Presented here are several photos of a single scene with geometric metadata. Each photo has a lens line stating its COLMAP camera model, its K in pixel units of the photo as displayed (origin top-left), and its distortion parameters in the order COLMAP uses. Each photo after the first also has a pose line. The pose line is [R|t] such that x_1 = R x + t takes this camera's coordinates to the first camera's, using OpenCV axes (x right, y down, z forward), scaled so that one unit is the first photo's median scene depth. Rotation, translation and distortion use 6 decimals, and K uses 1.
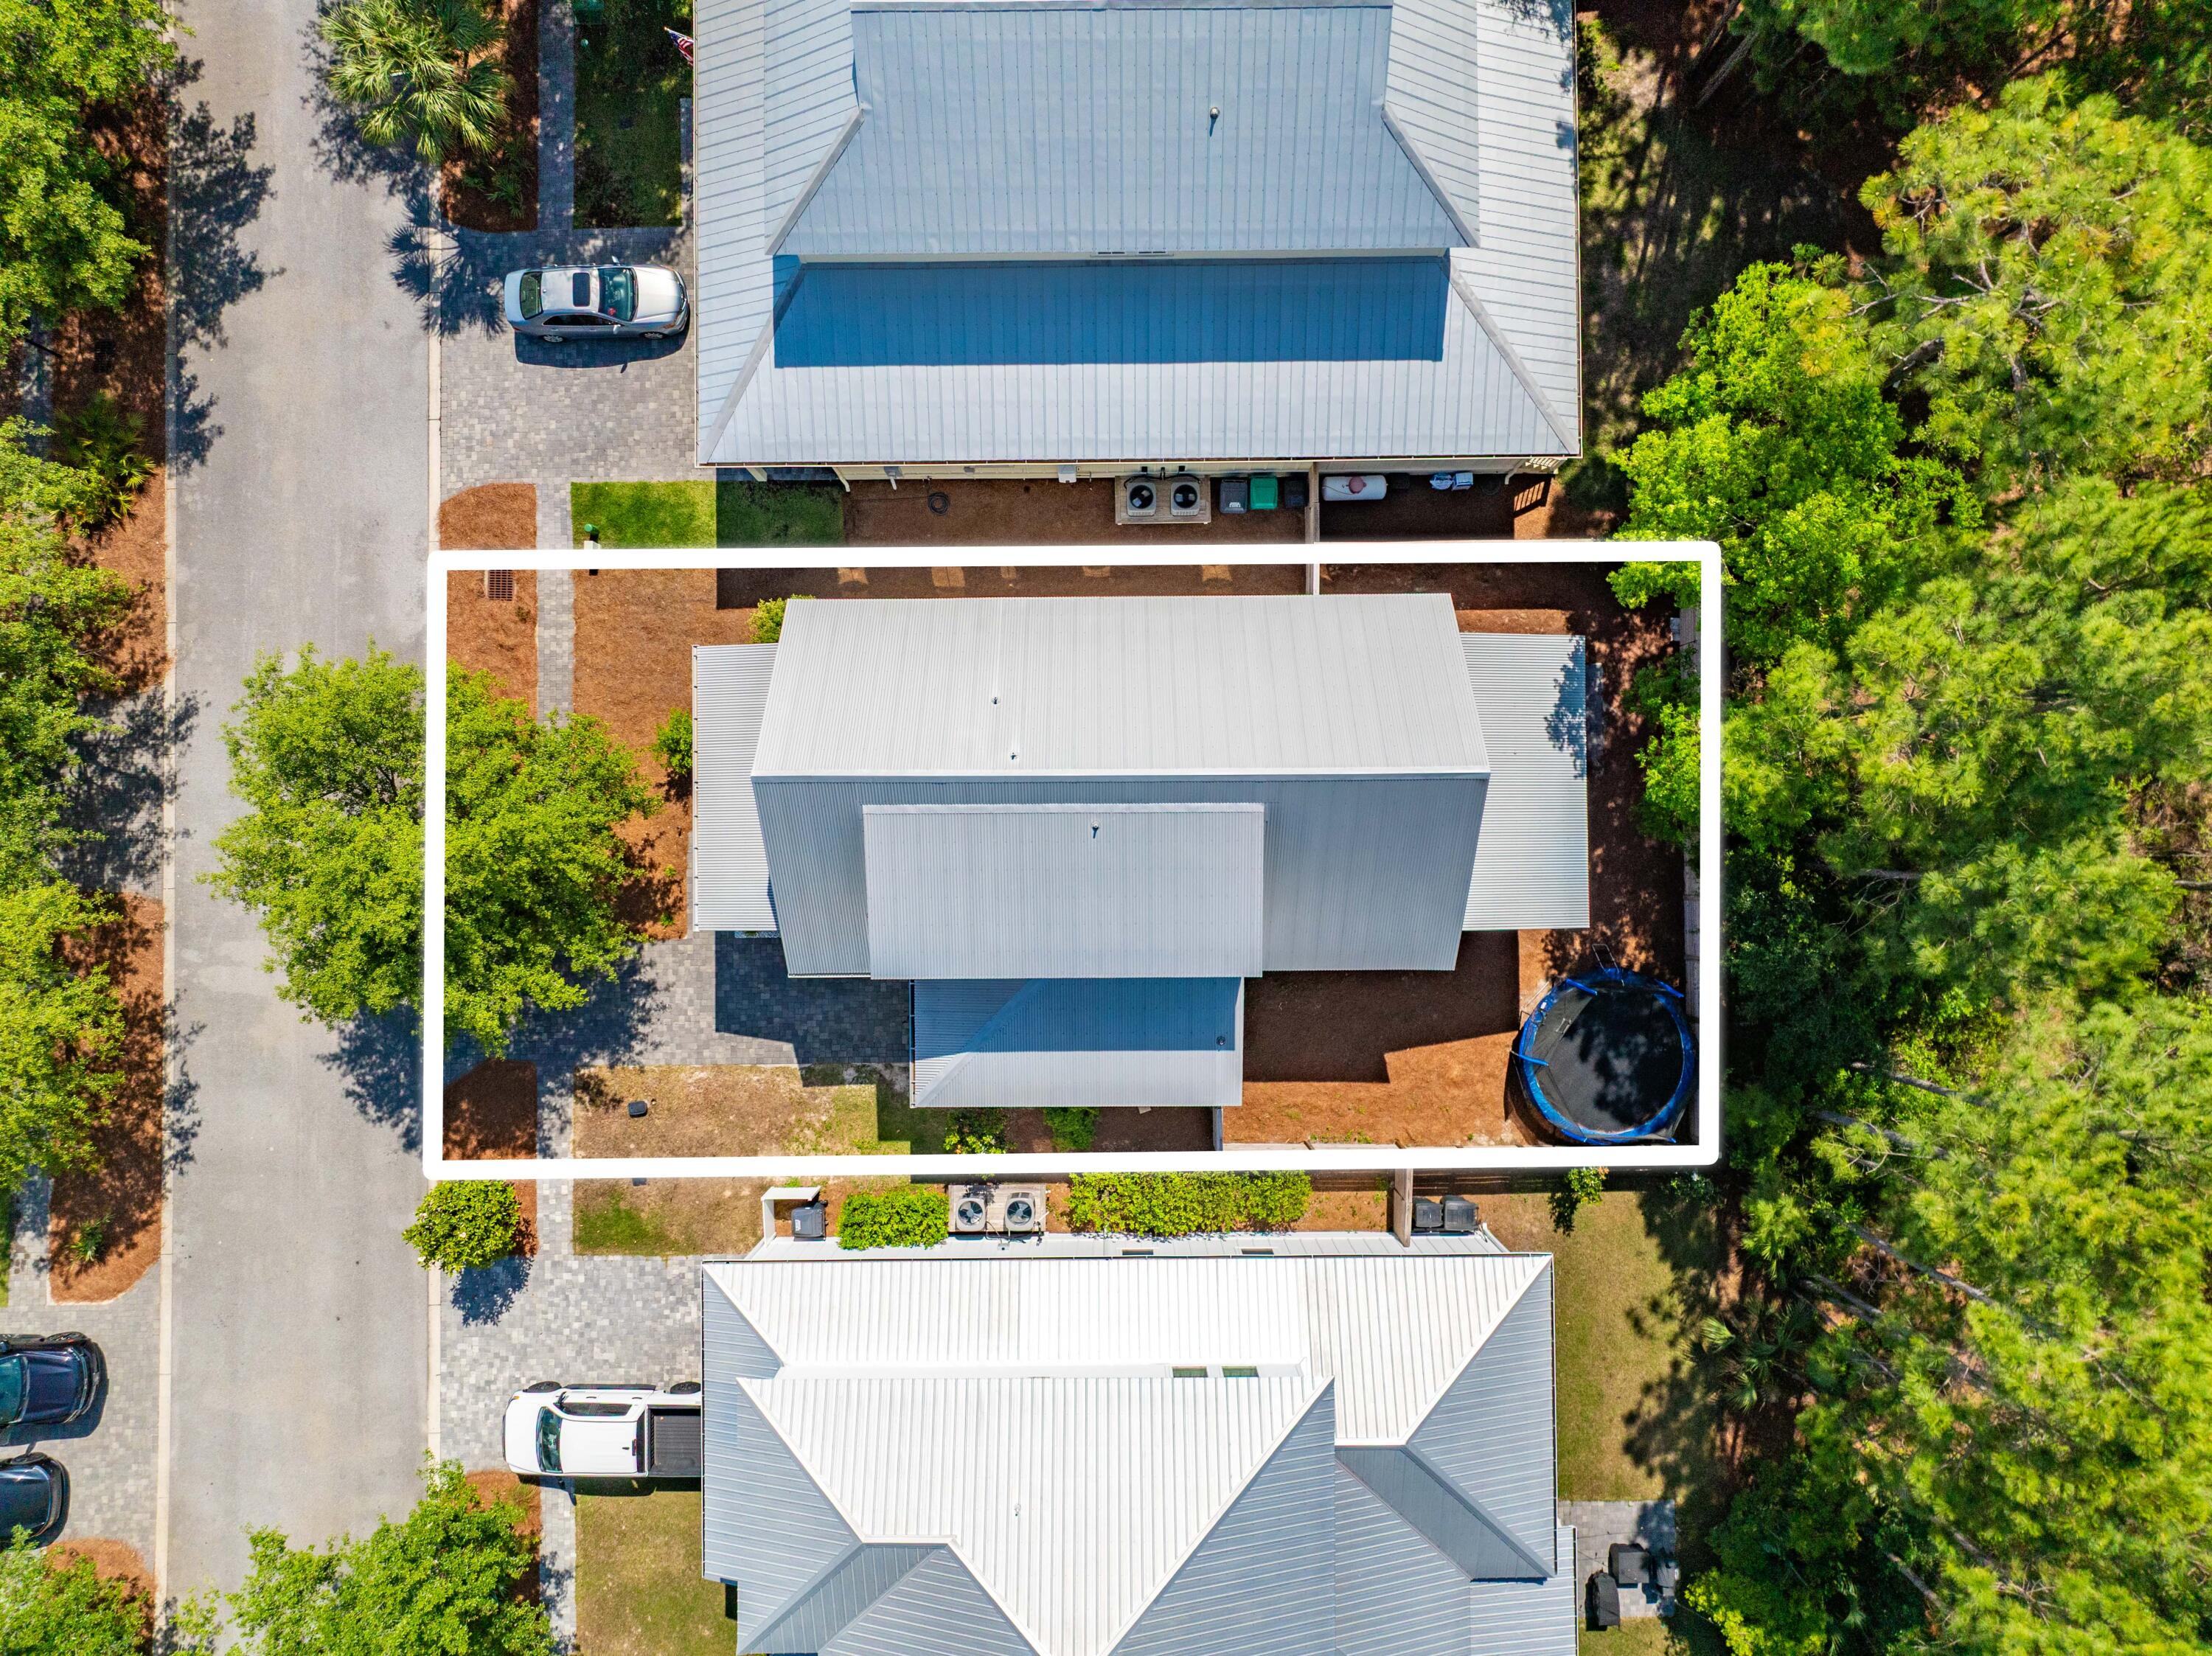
lens RADIAL K [[1530.3, 0, 1104.5], [0, 1530.3, 841.7], [0, 0, 1]] dist [-0.003175, 0.006103]
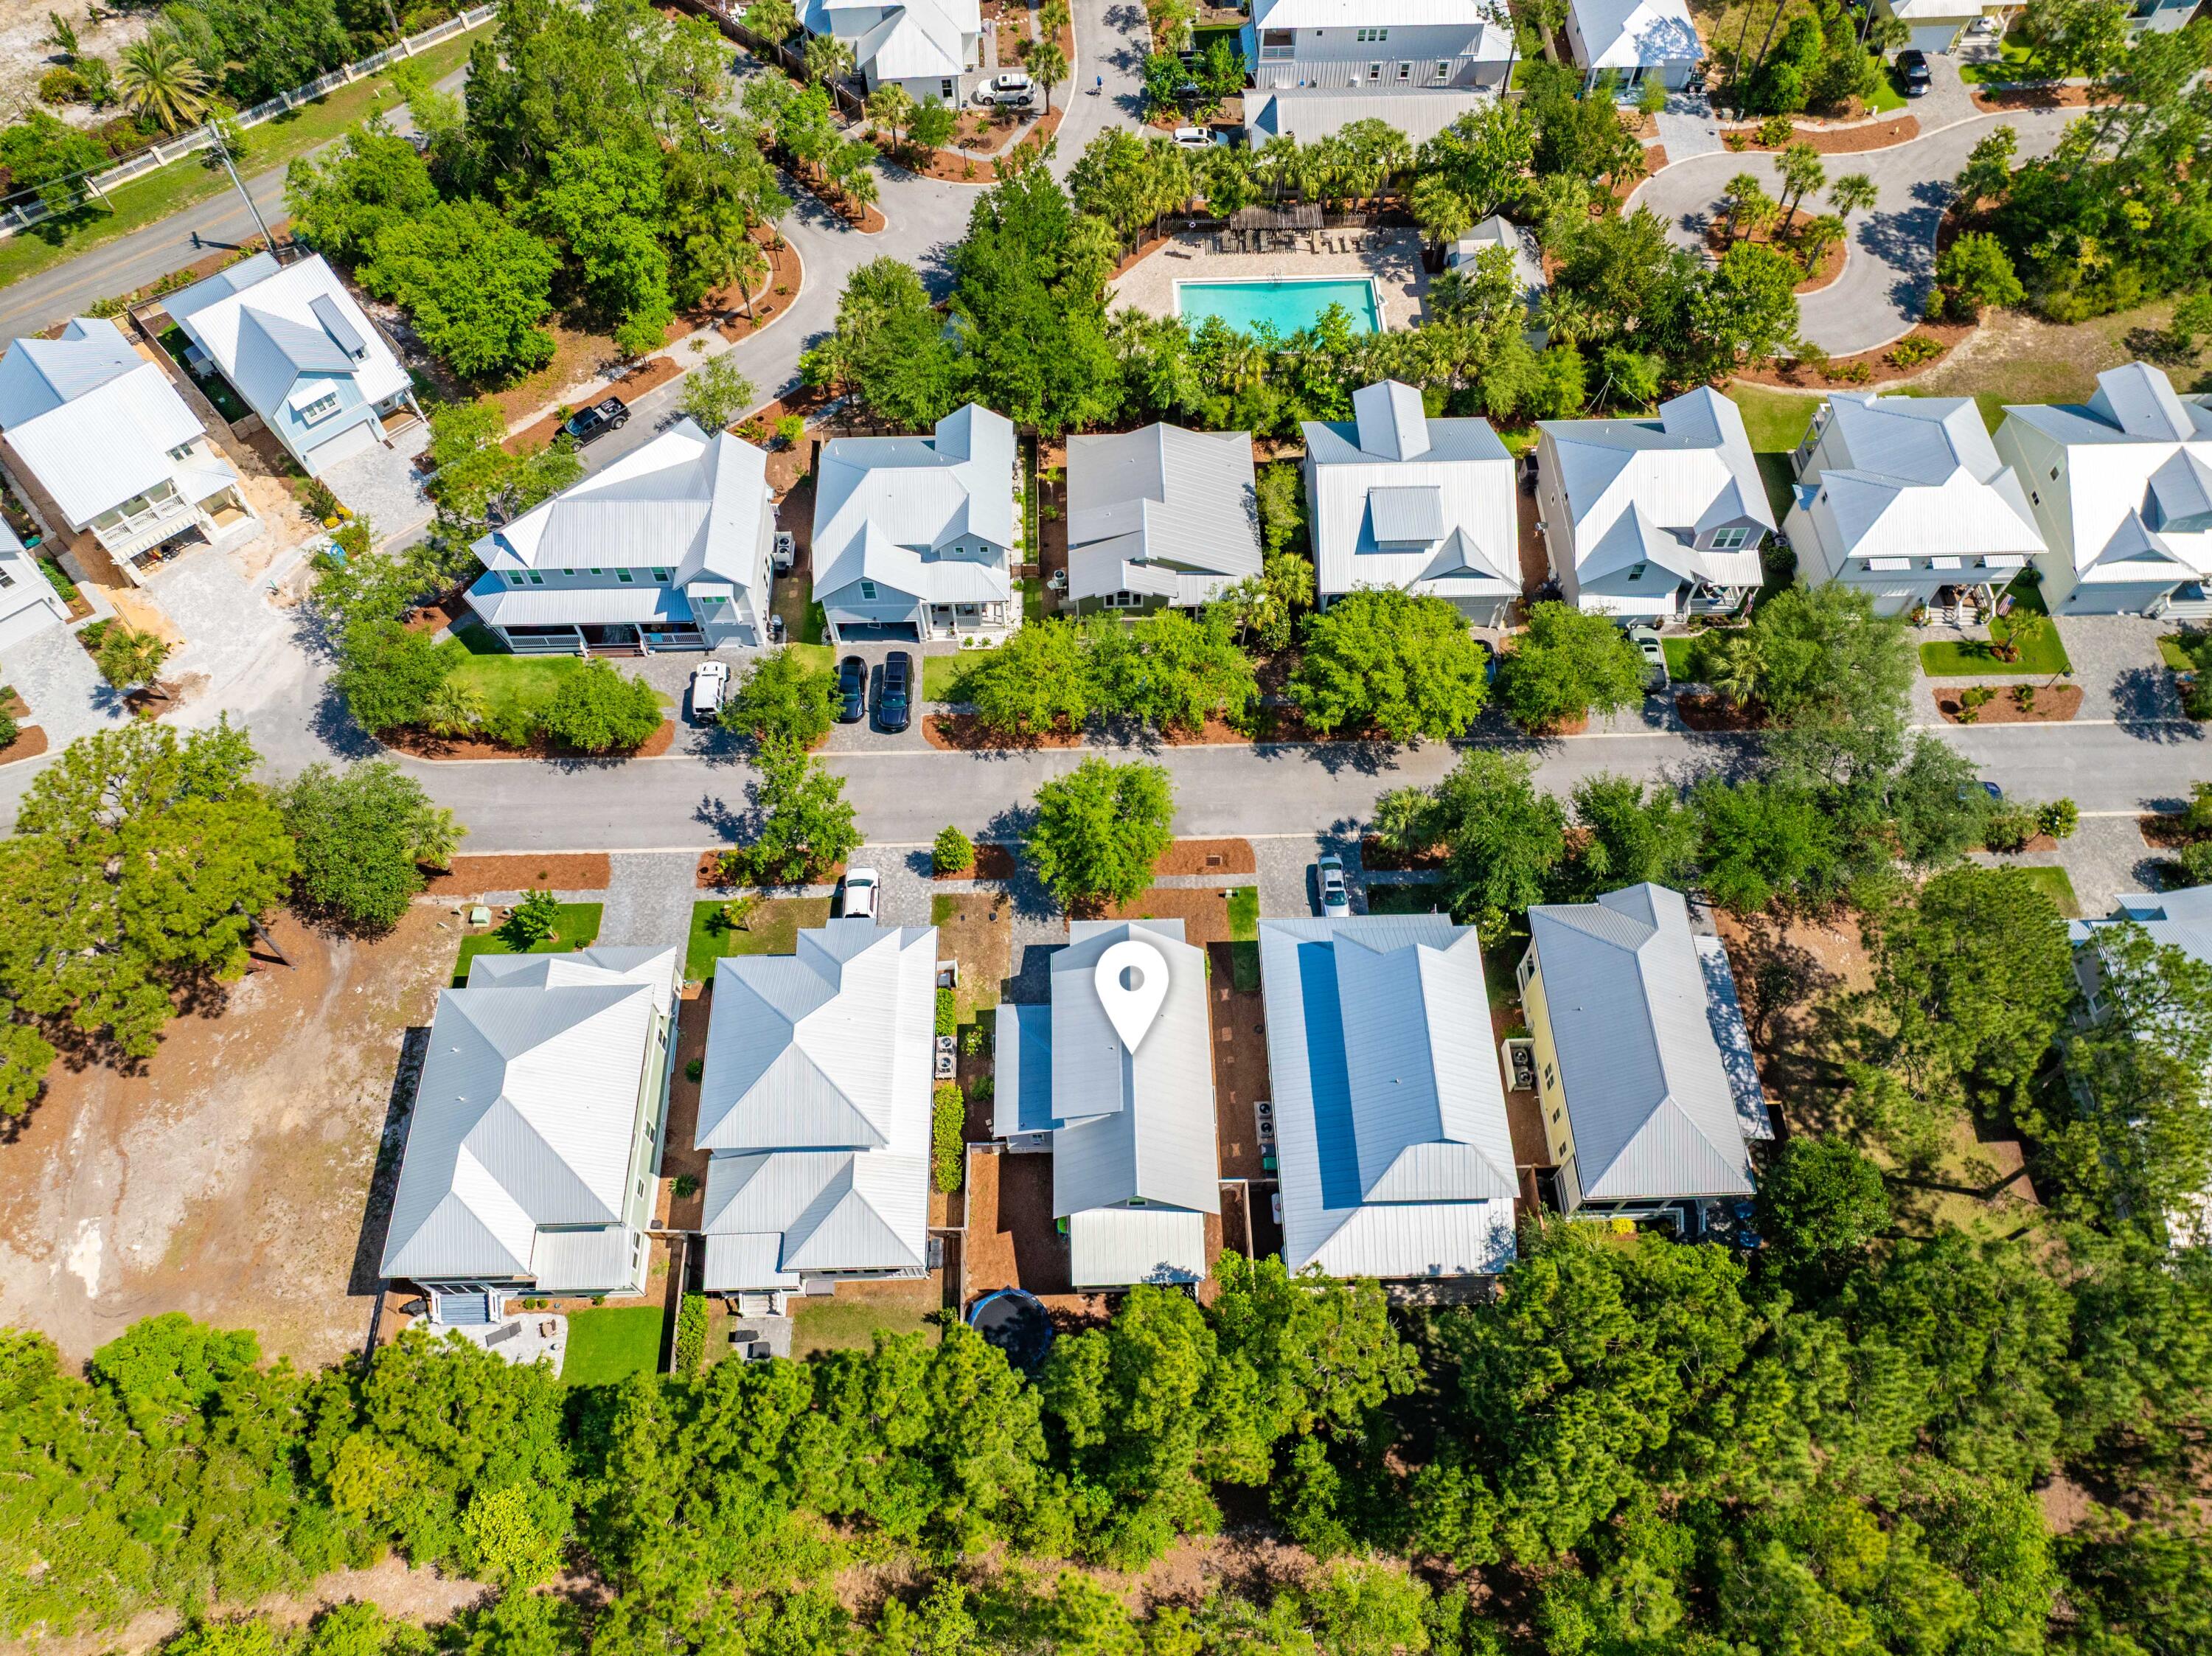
lens RADIAL K [[1540.6, 0, 1106.0], [0, 1540.6, 828.0], [0, 0, 1]] dist [0.007380, 0.005976]
pose [[0.014930, 0.859369, -0.511138, 0.816652], [-0.999485, 0.027350, 0.016790, -0.044580], [0.028409, 0.510624, 0.859334, -1.139563]]
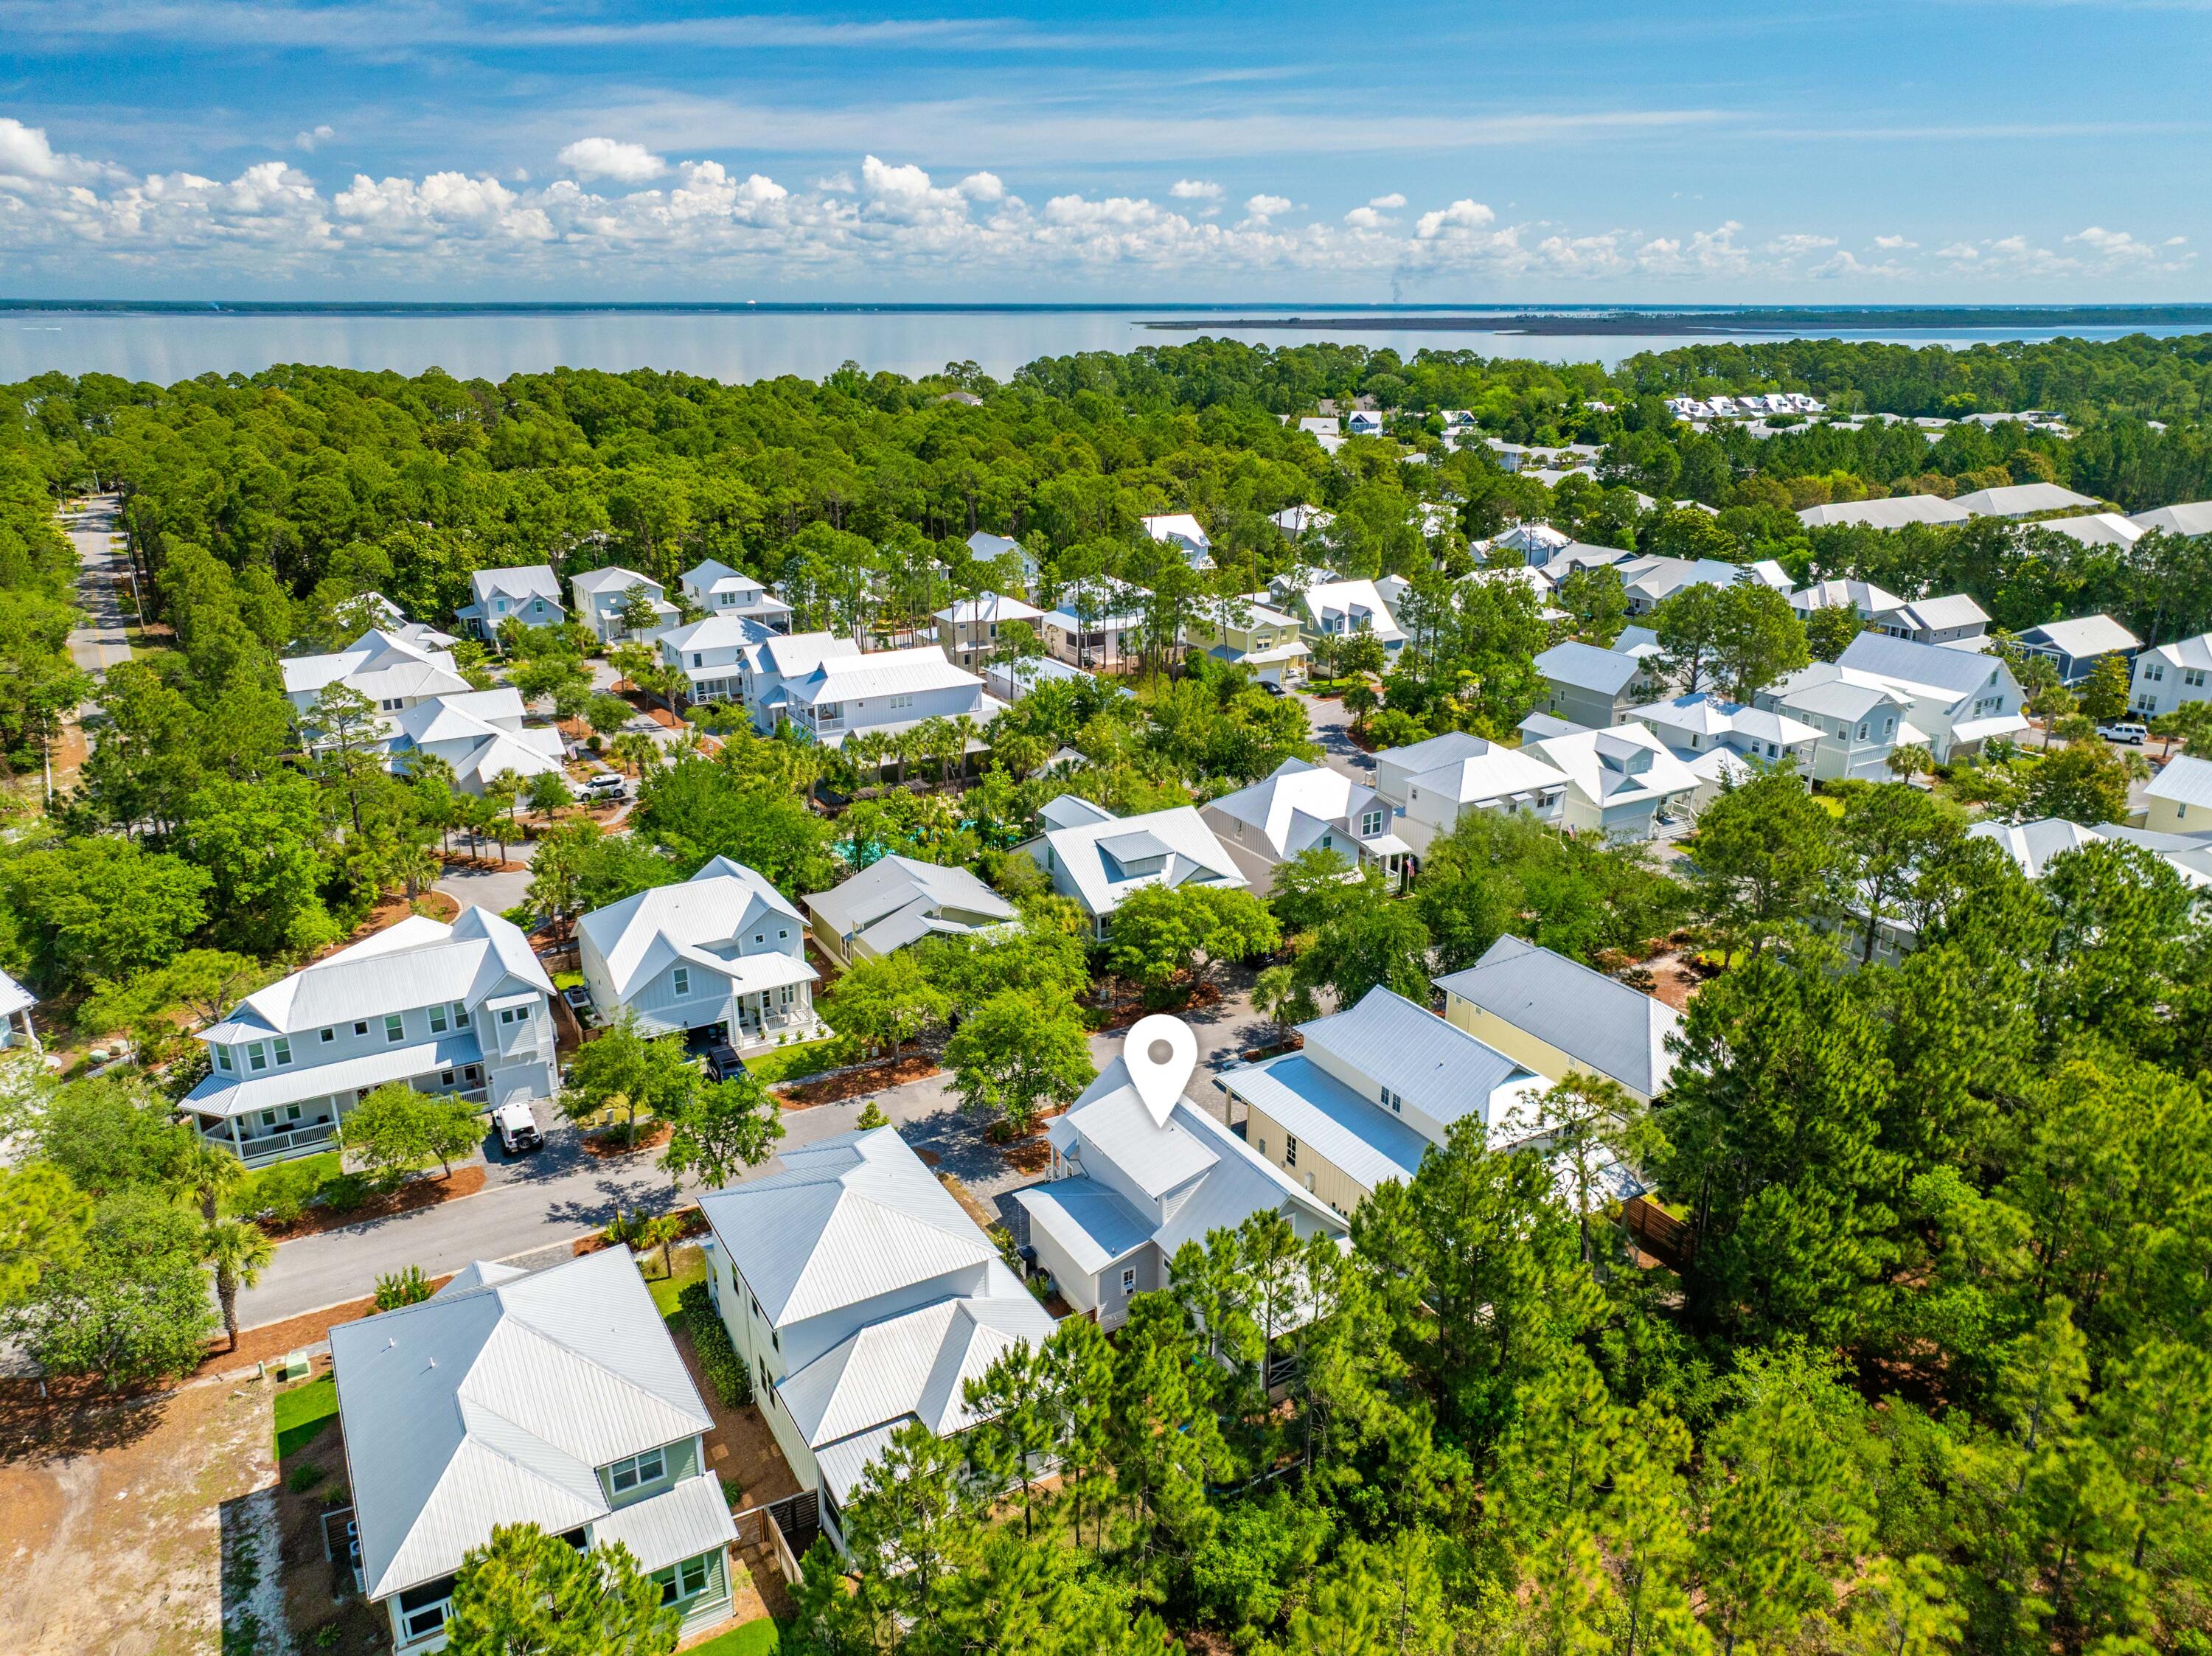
lens RADIAL K [[1530.3, 0, 1104.5], [0, 1530.3, 841.7], [0, 0, 1]] dist [-0.003175, 0.006103]
pose [[0.489441, 0.293464, -0.821174, 1.421868], [-0.871952, 0.177822, -0.456157, 0.873949], [0.012158, 0.939286, 0.342920, -0.170040]]
